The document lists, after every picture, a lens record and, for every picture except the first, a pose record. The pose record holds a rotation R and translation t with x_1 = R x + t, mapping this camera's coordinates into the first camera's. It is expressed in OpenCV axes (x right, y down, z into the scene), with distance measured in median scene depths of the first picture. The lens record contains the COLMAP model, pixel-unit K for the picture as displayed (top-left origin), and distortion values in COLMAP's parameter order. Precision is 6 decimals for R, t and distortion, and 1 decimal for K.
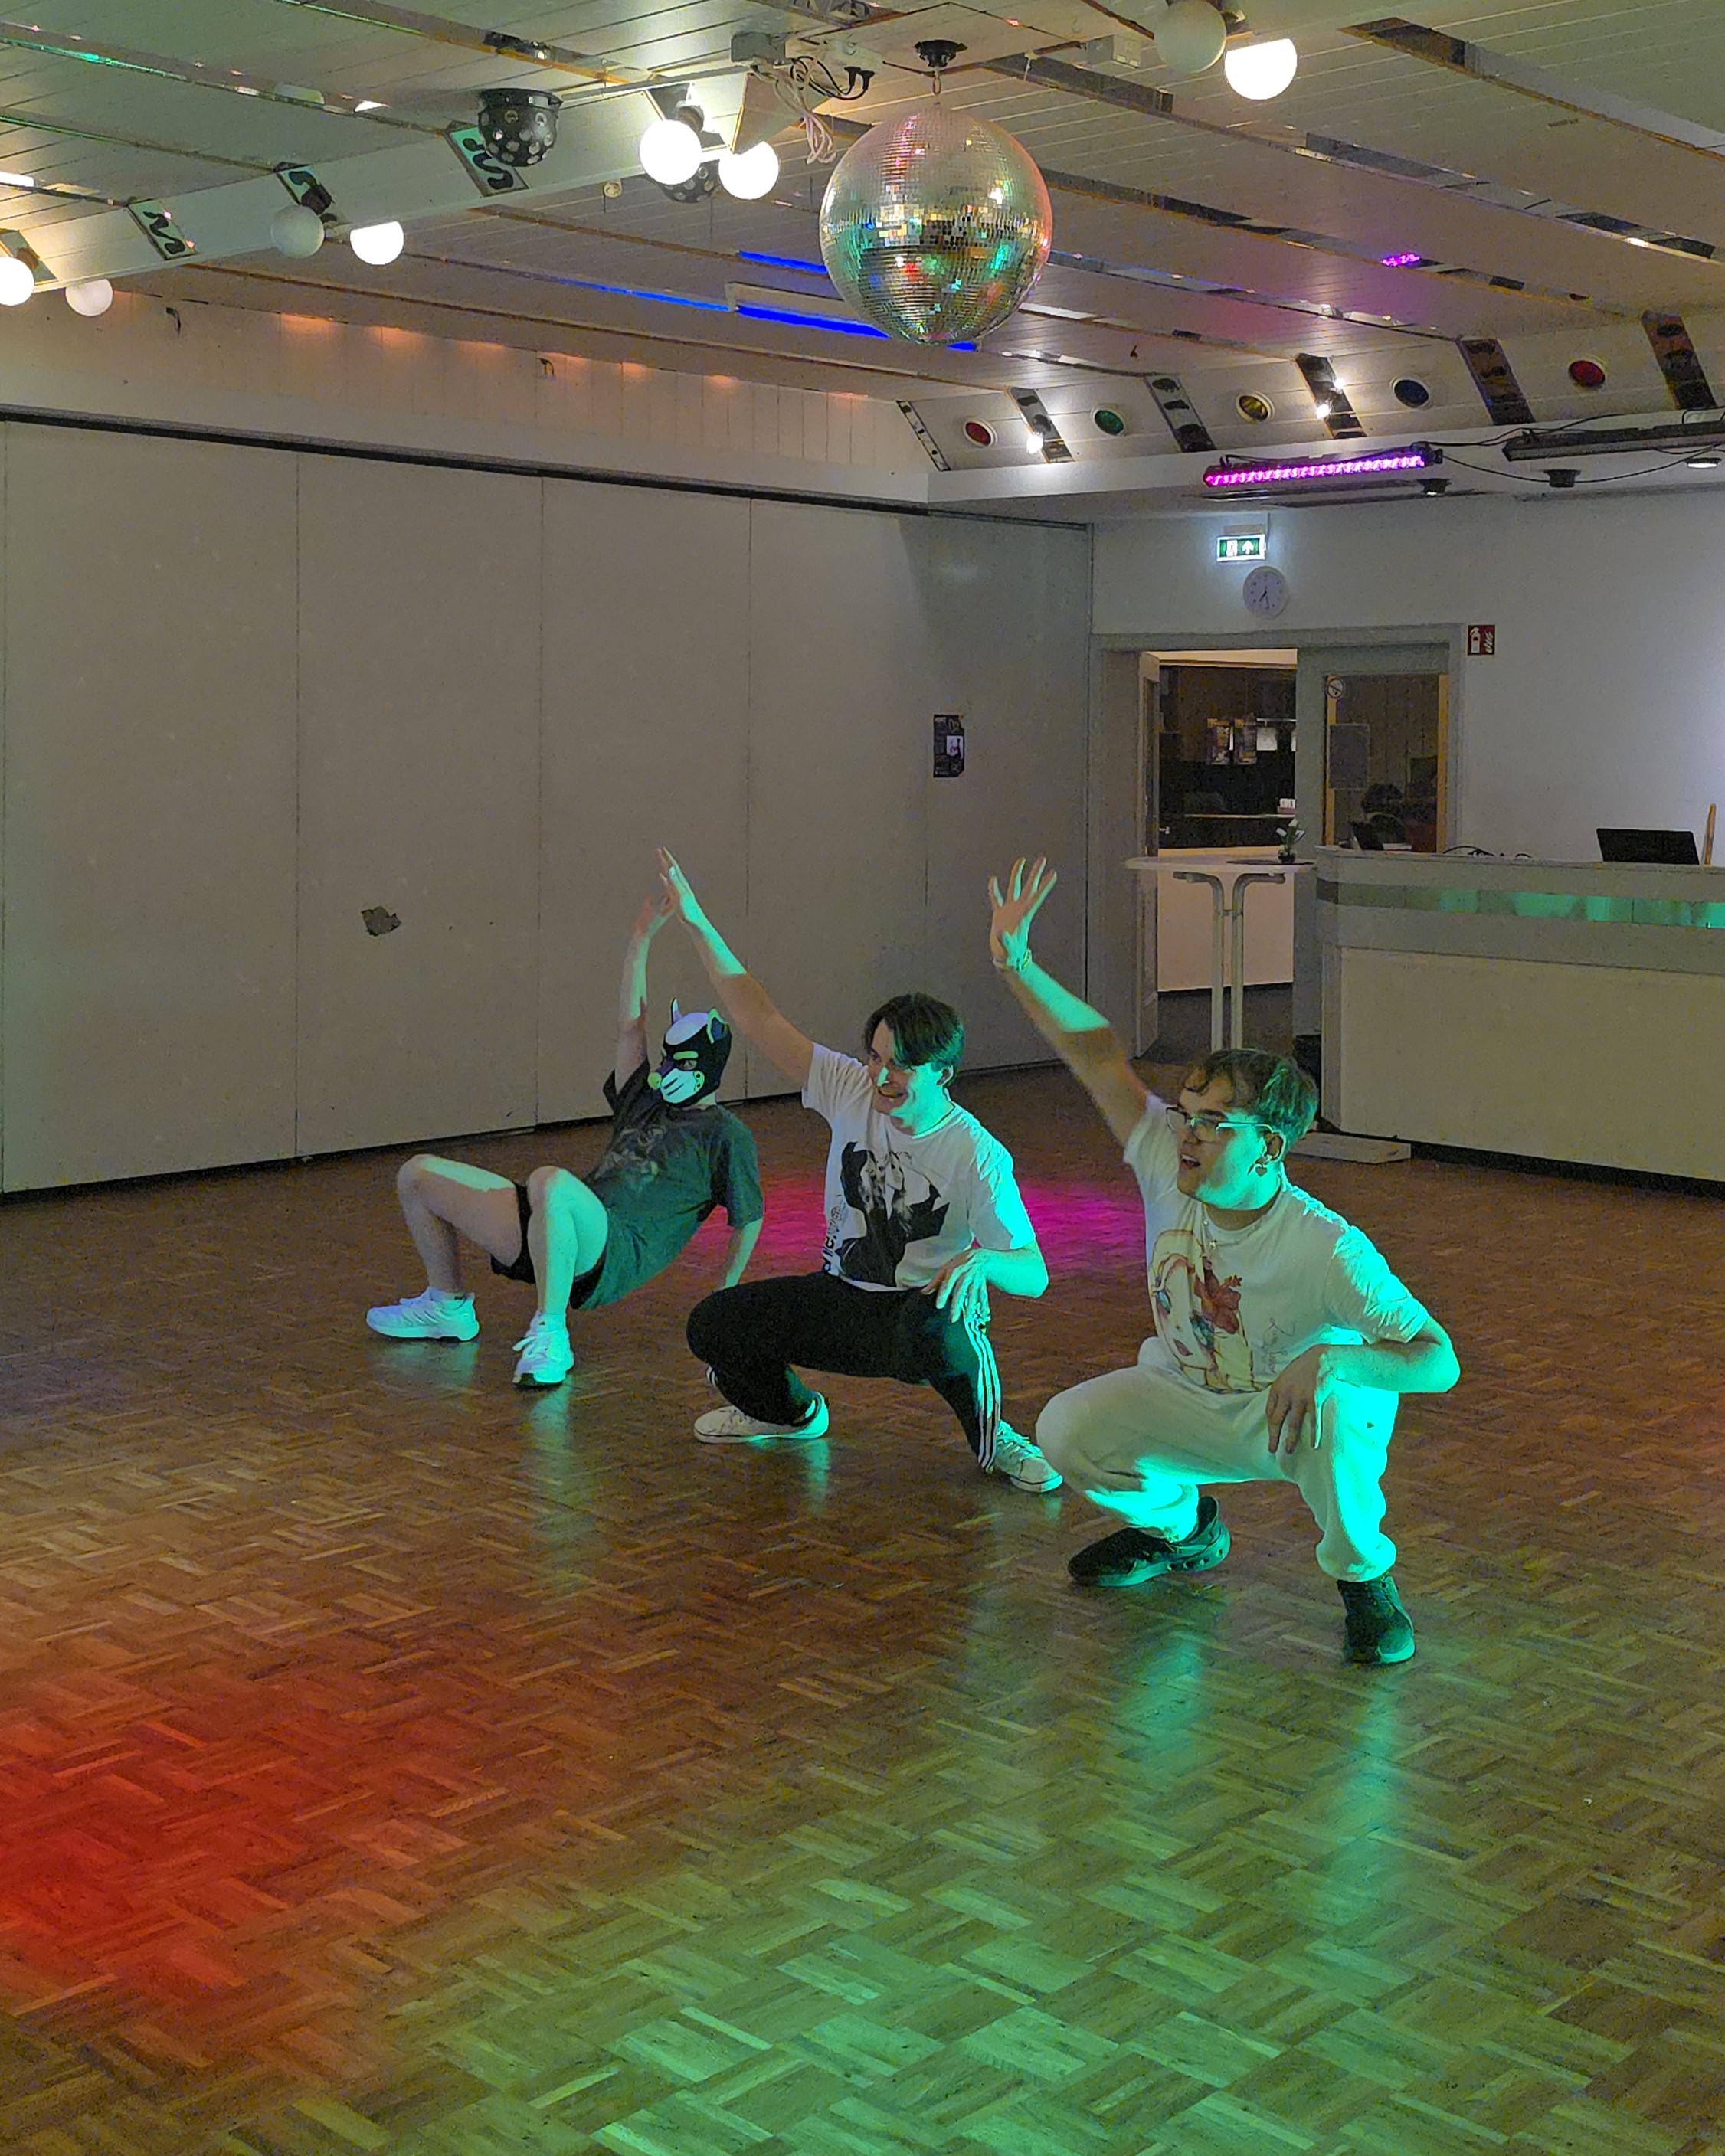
lens RADIAL K [[2758.8, 0, 850.7], [0, 2758.8, 818.5], [0, 0, 1]] dist [0.116186, -0.166311]
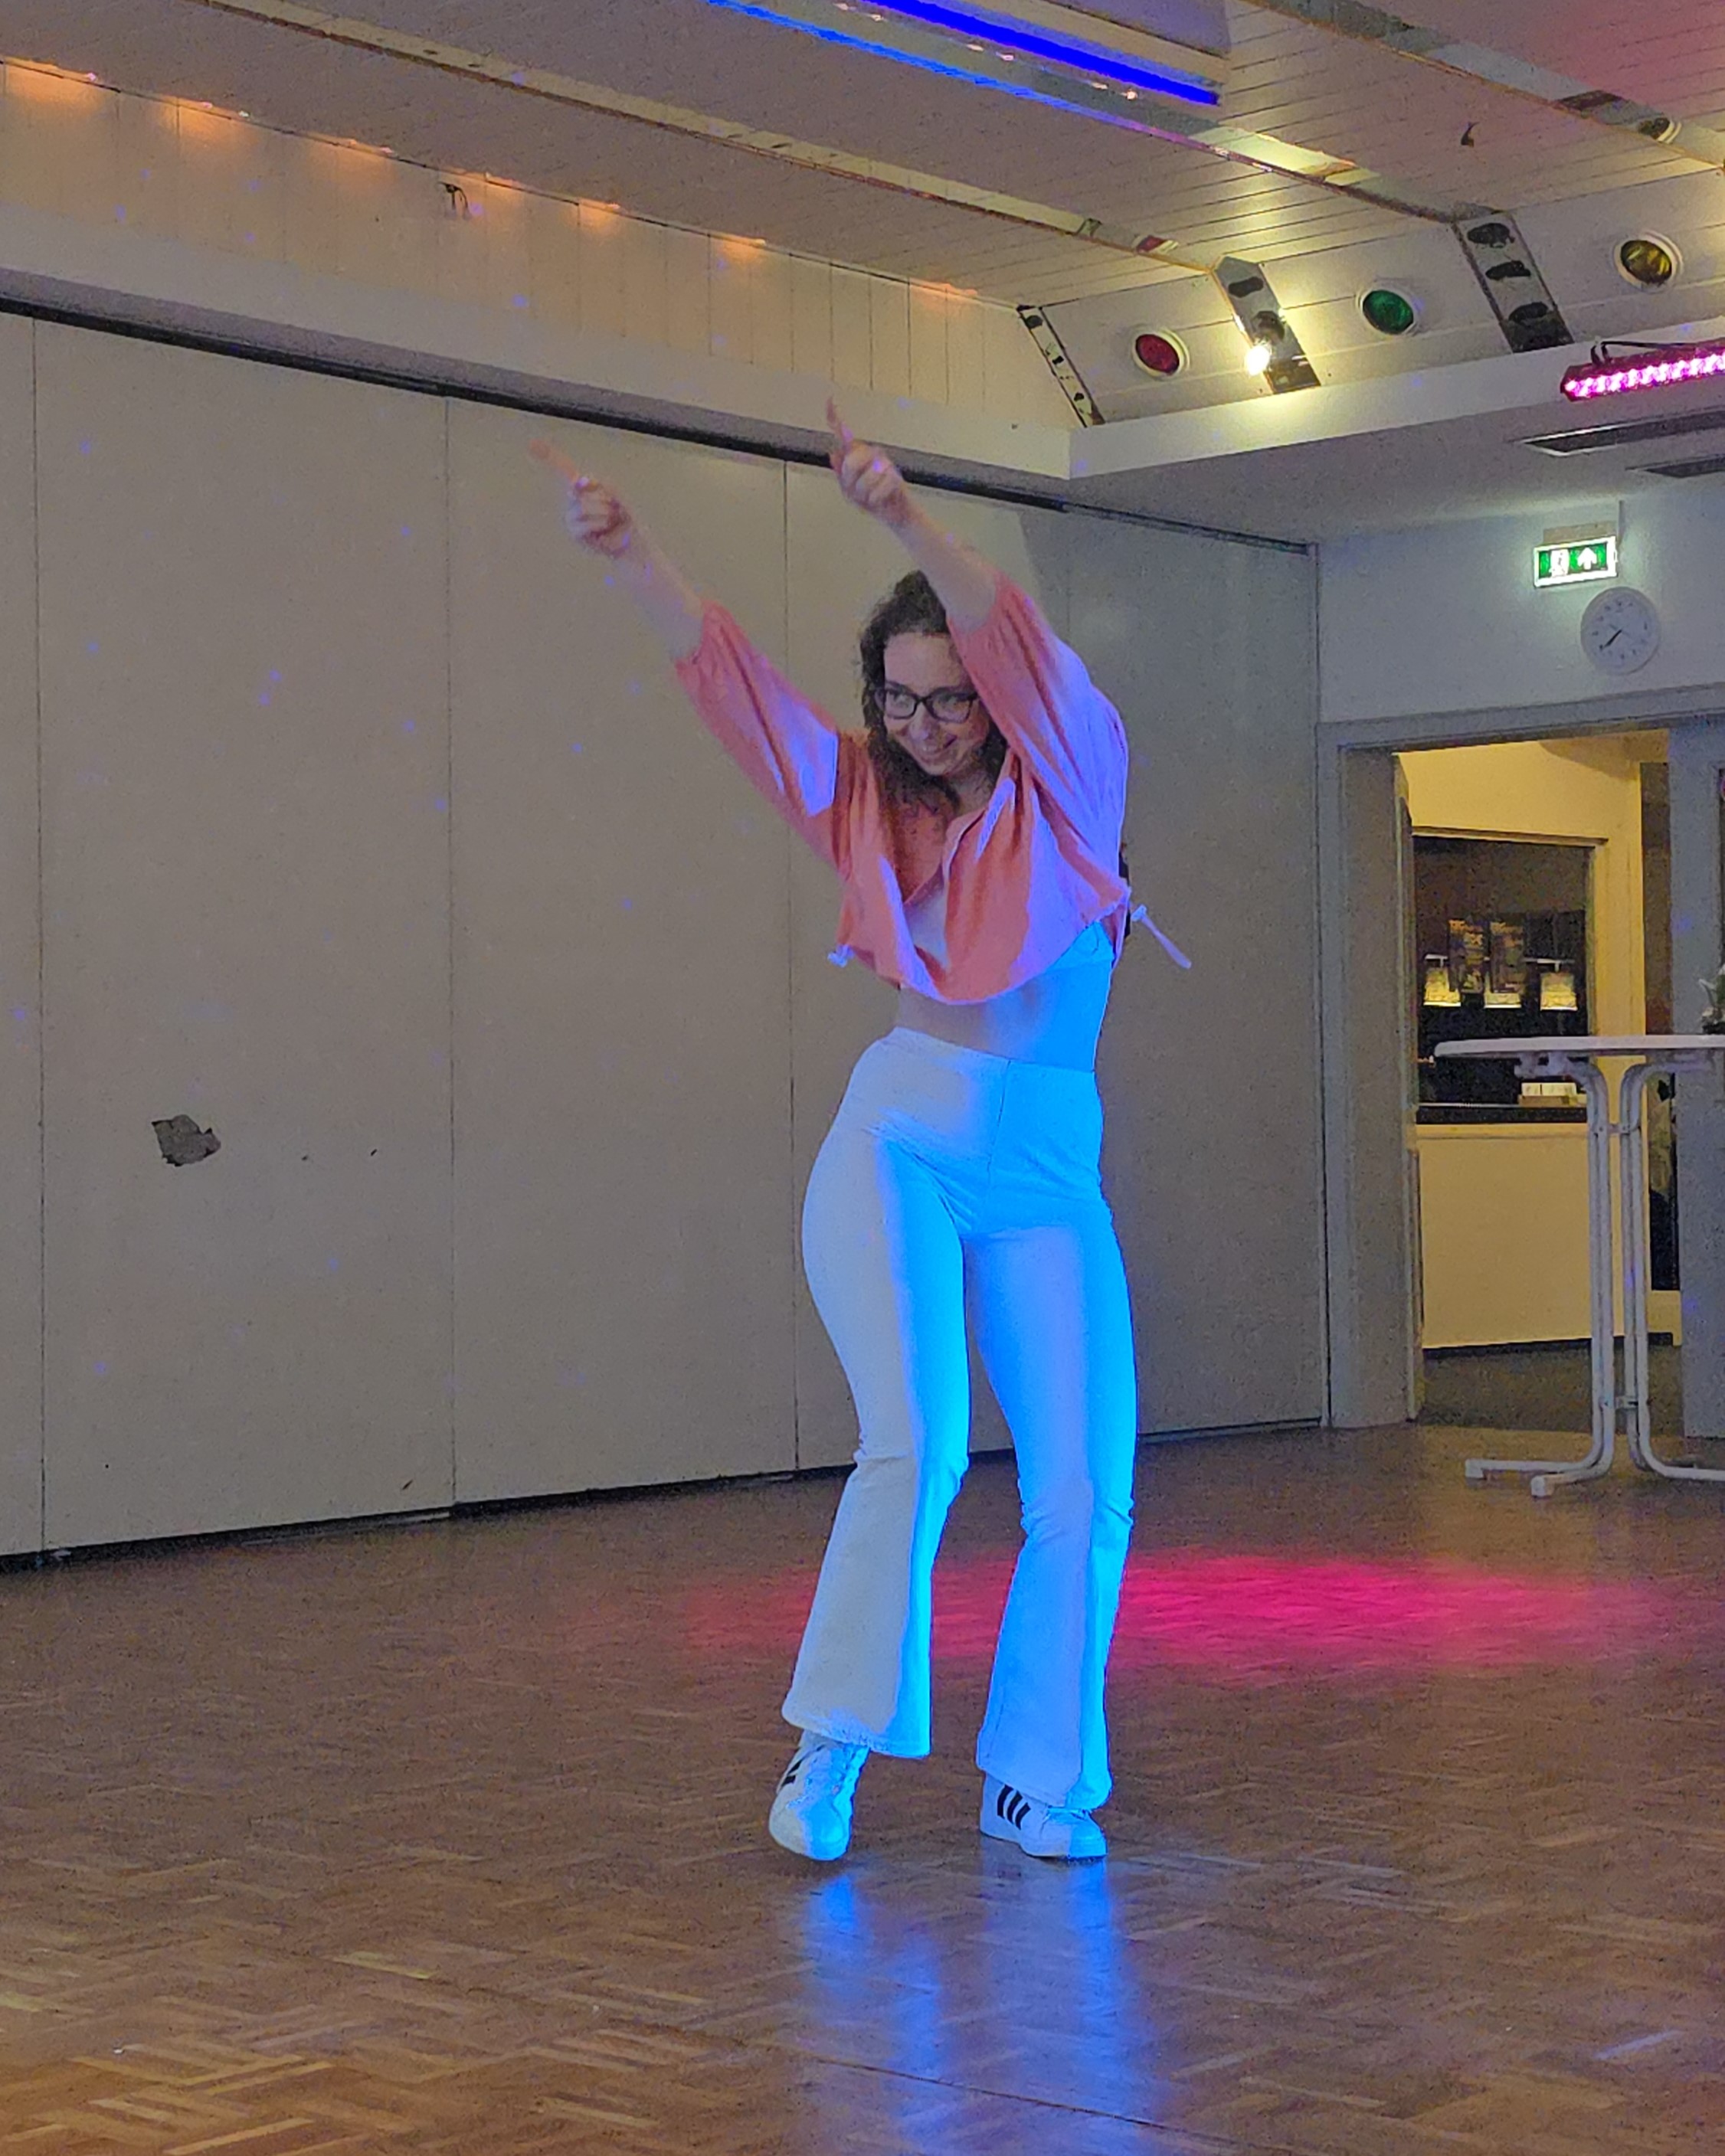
lens RADIAL K [[3856.3, 0, 849.8], [0, 3856.3, 1017.2], [0, 0, 1]] dist [0.306158, -1.164597]
pose [[0.999484, -0.020281, 0.024915, -0.048434], [0.021829, 0.997742, -0.063515, 0.061799], [-0.023571, 0.064026, 0.997670, 0.176452]]
